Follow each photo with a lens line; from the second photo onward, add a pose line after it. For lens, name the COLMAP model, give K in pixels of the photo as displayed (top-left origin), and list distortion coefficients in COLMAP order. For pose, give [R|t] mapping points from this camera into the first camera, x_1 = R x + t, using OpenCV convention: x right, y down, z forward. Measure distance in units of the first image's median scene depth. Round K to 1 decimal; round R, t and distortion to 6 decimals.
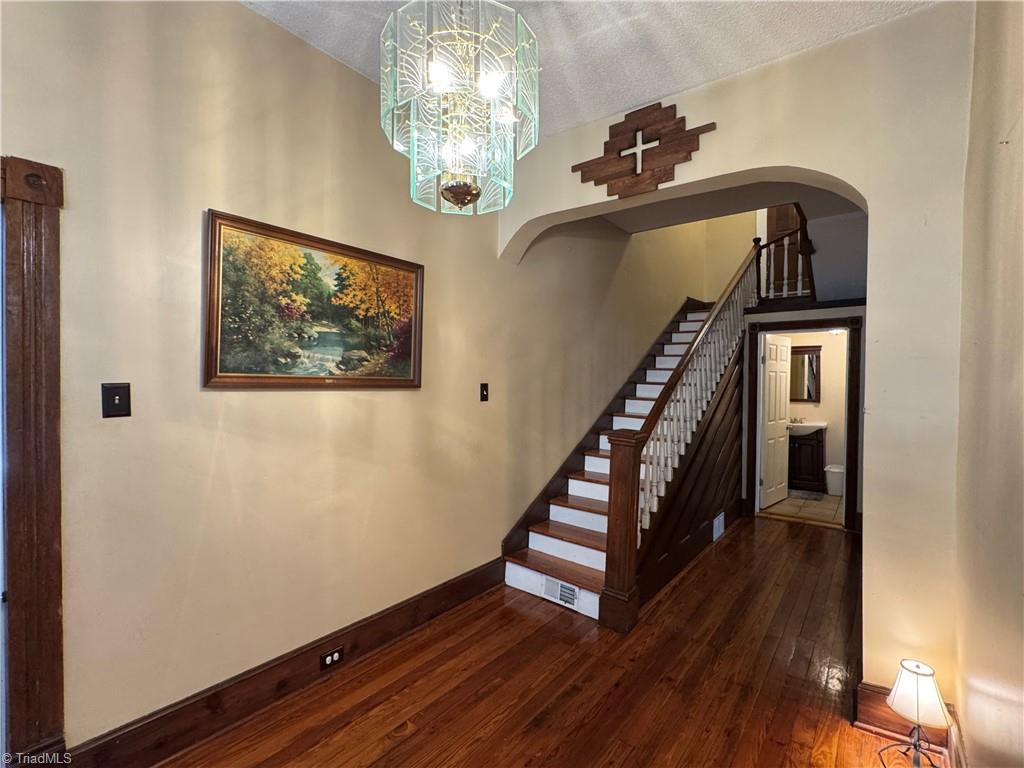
lens RADIAL K [[476.1, 0, 512.2], [0, 476.1, 381.2], [0, 0, 1]] dist [-0.003569, -0.000367]
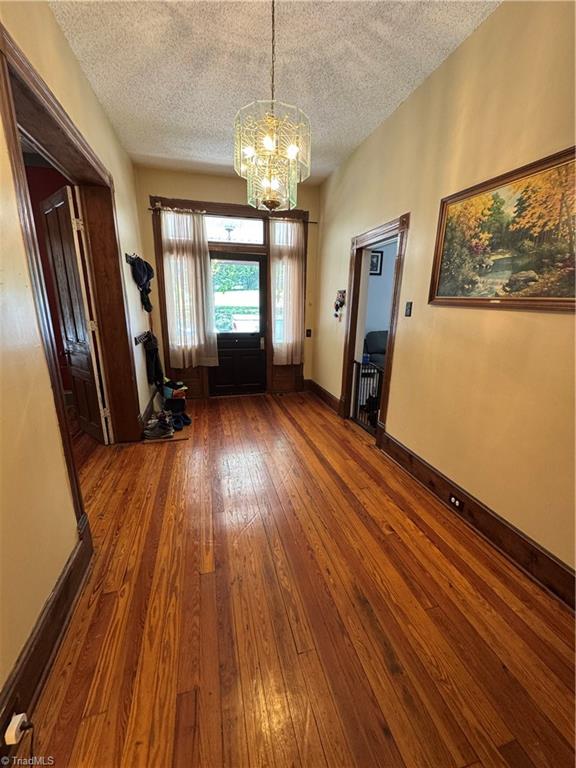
lens RADIAL K [[308.2, 0, 289.2], [0, 308.2, 385.0], [0, 0, 1]] dist [-0.003803, 0.000096]
pose [[-0.597197, 0.192826, -0.778571, 0.575054], [-0.029018, 0.964844, 0.261218, 0.014831], [0.801569, 0.178591, -0.570607, 1.062458]]
